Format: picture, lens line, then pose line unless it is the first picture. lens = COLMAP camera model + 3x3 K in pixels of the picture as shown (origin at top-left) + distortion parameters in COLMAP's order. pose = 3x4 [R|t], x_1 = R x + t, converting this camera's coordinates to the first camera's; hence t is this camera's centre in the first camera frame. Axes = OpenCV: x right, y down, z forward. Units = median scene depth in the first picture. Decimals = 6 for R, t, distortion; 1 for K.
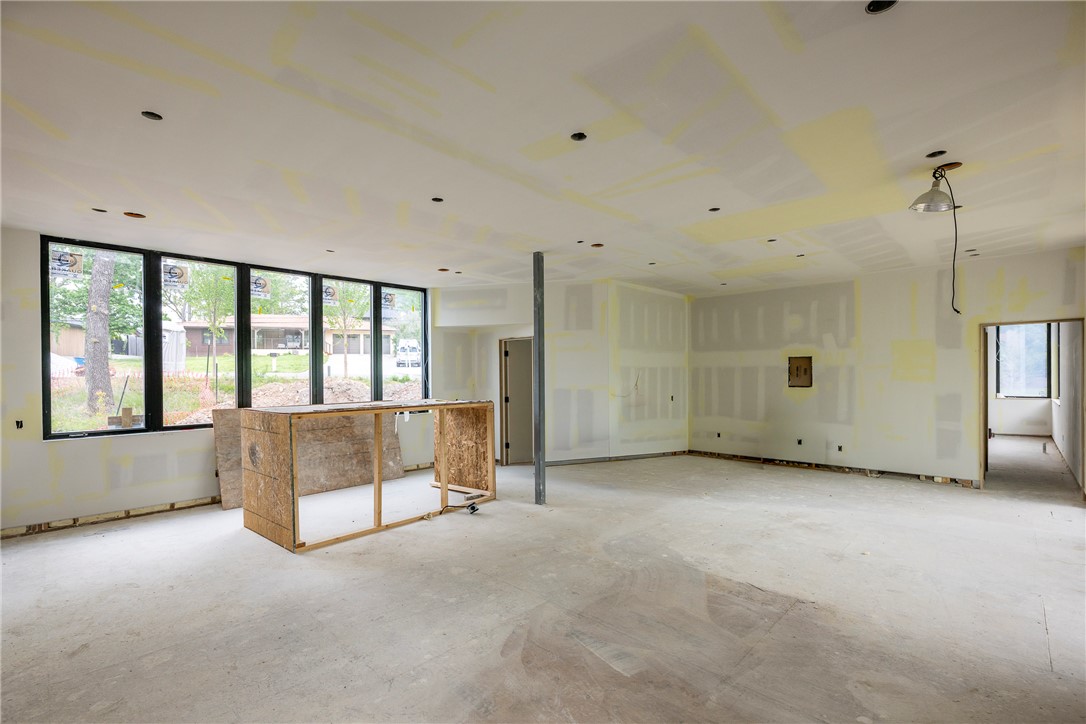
lens RADIAL K [[490.4, 0, 537.1], [0, 490.4, 372.1], [0, 0, 1]] dist [0.002521, 0.000244]
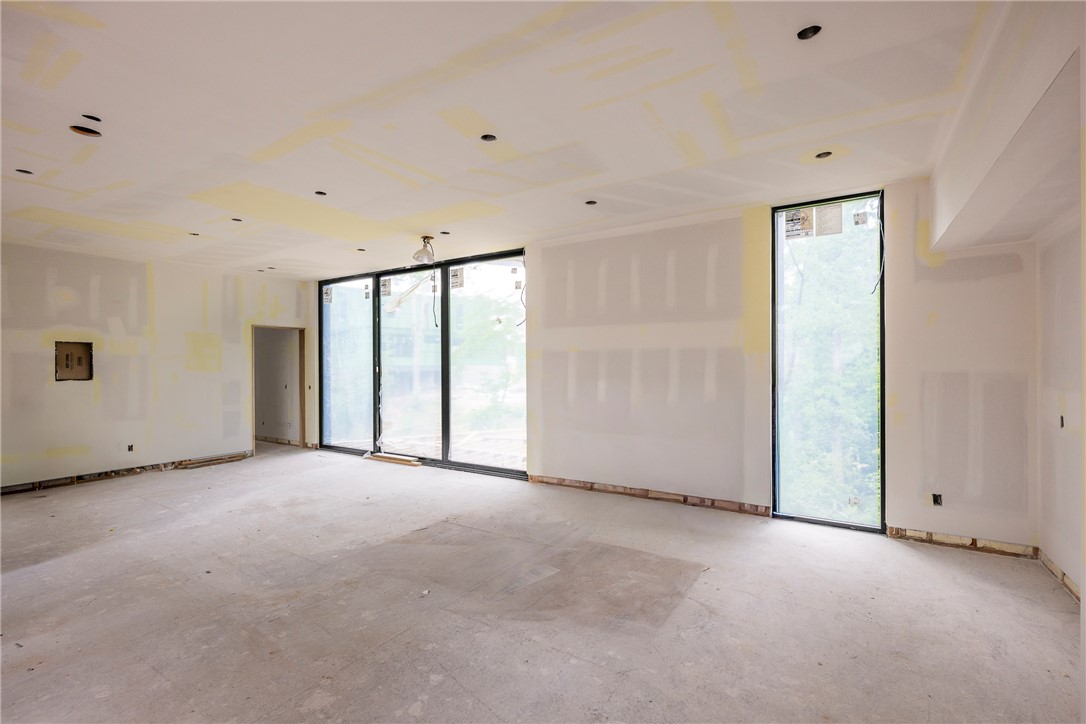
lens RADIAL K [[490.4, 0, 541.1], [0, 490.4, 364.0], [0, 0, 1]] dist [0.002521, 0.000244]
pose [[-0.211150, 0.010412, 0.977398, -0.770754], [-0.000329, 0.999942, -0.010723, 0.024242], [-0.977454, -0.002586, -0.211135, 0.869570]]
